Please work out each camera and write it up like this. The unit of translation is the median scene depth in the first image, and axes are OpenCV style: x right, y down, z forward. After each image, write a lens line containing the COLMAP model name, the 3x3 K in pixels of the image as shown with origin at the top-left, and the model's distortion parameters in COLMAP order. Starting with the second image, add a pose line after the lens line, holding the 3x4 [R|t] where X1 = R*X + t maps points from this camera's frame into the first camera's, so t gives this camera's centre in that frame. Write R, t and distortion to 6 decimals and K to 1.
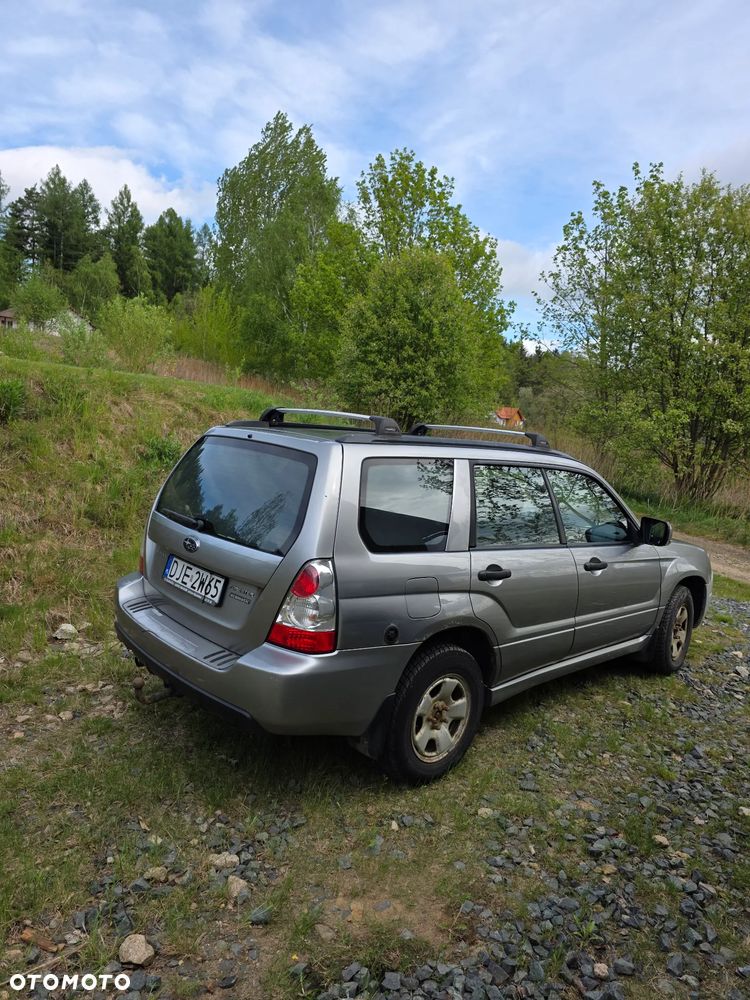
lens RADIAL K [[646.5, 0, 375.0], [0, 646.5, 500.0], [0, 0, 1]] dist [0.058992, -0.047452]
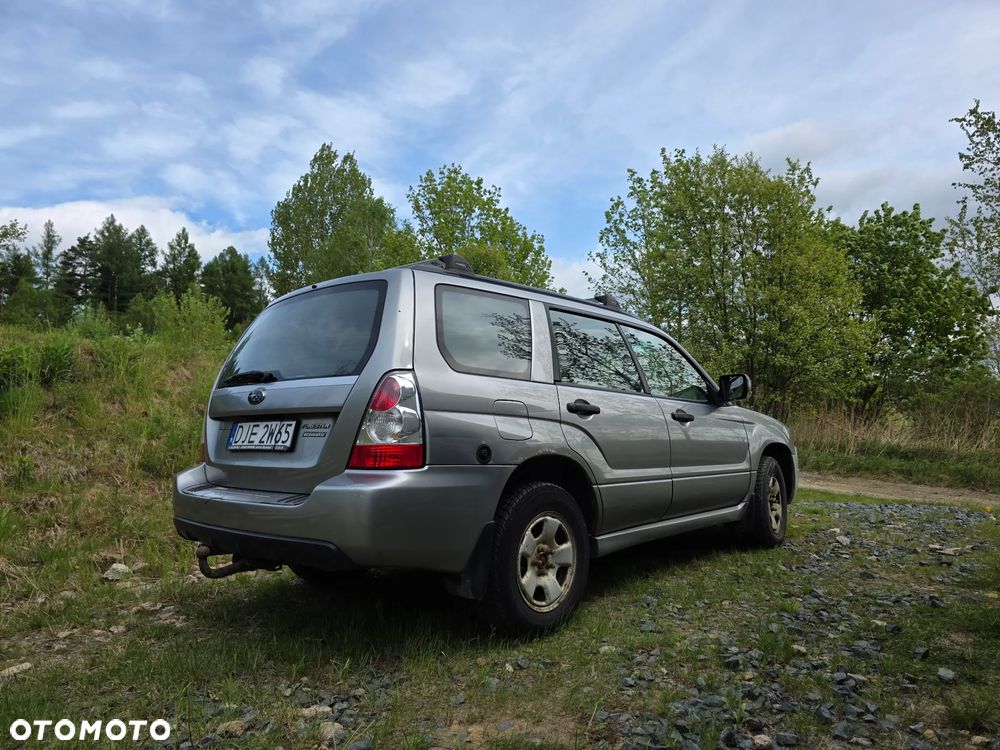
lens RADIAL K [[648.1, 0, 503.9], [0, 648.1, 394.9], [0, 0, 1]] dist [0.060055, -0.050316]
pose [[0.991036, -0.095370, 0.093548, -0.021533], [0.109919, 0.980103, -0.165274, 0.246721], [-0.075924, 0.174076, 0.981801, 0.061322]]
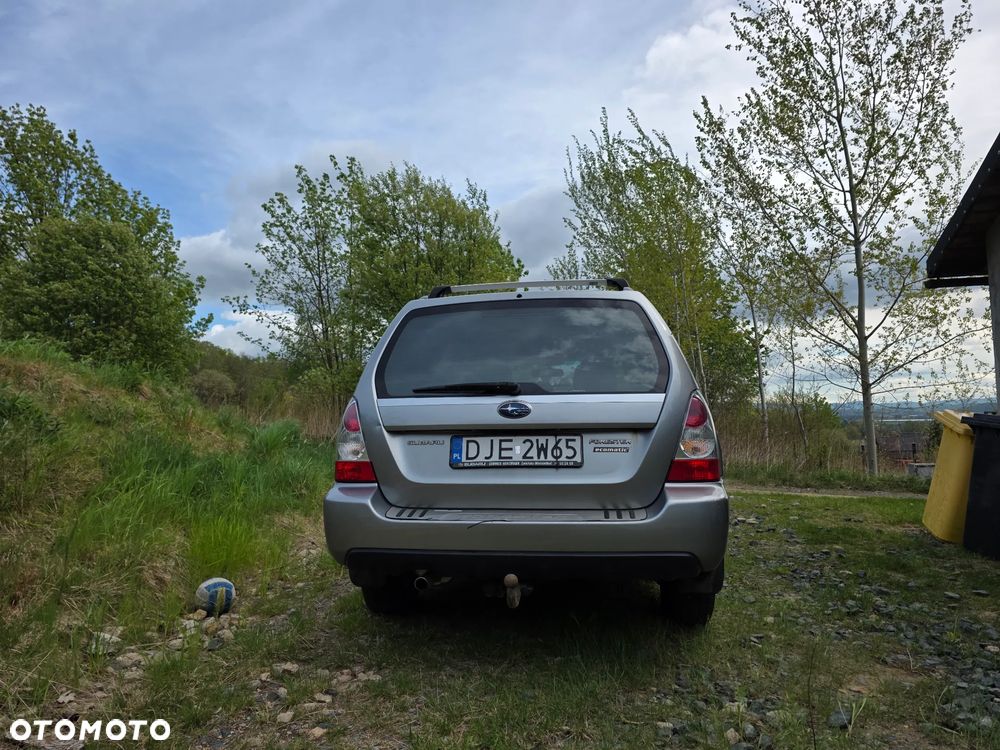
lens RADIAL K [[662.4, 0, 460.3], [0, 662.4, 375.5], [0, 0, 1]] dist [0.126444, 0.000055]
pose [[0.793714, -0.053738, 0.605912, -0.849383], [0.156754, 0.980518, -0.118378, 0.112457], [-0.587746, 0.188938, 0.786675, 0.313084]]
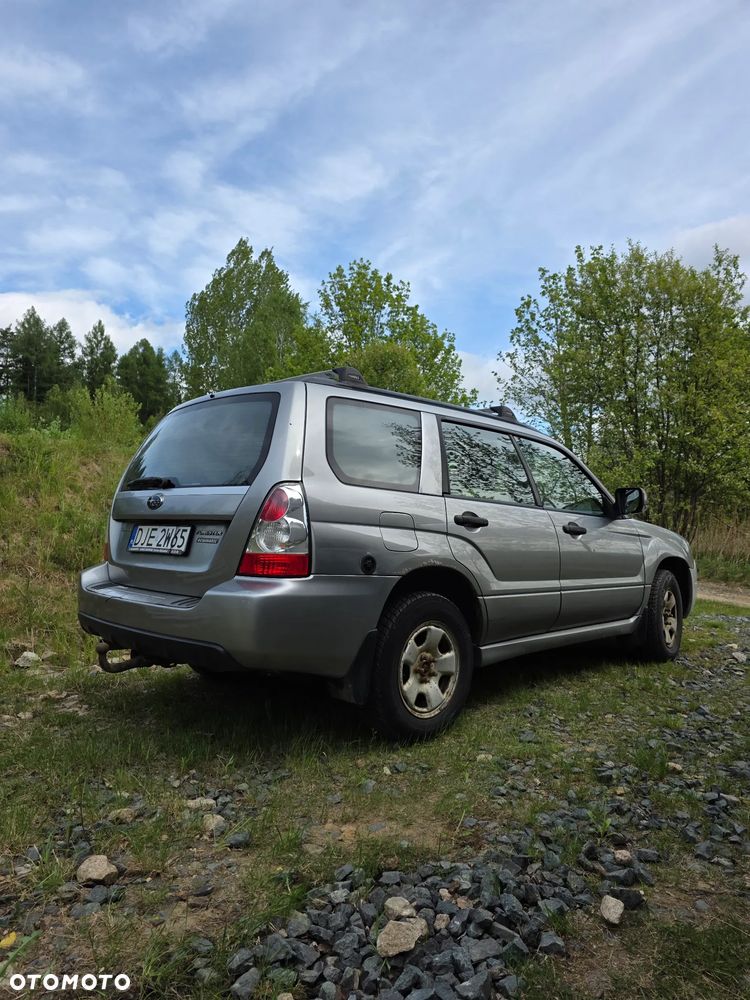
lens RADIAL K [[648.1, 0, 373.9], [0, 648.1, 512.4], [0, 0, 1]] dist [0.060055, -0.050316]
pose [[0.996889, -0.070582, 0.035071, 0.004681], [0.074836, 0.987283, -0.140258, 0.233571], [-0.024725, 0.142447, 0.989494, 0.036284]]
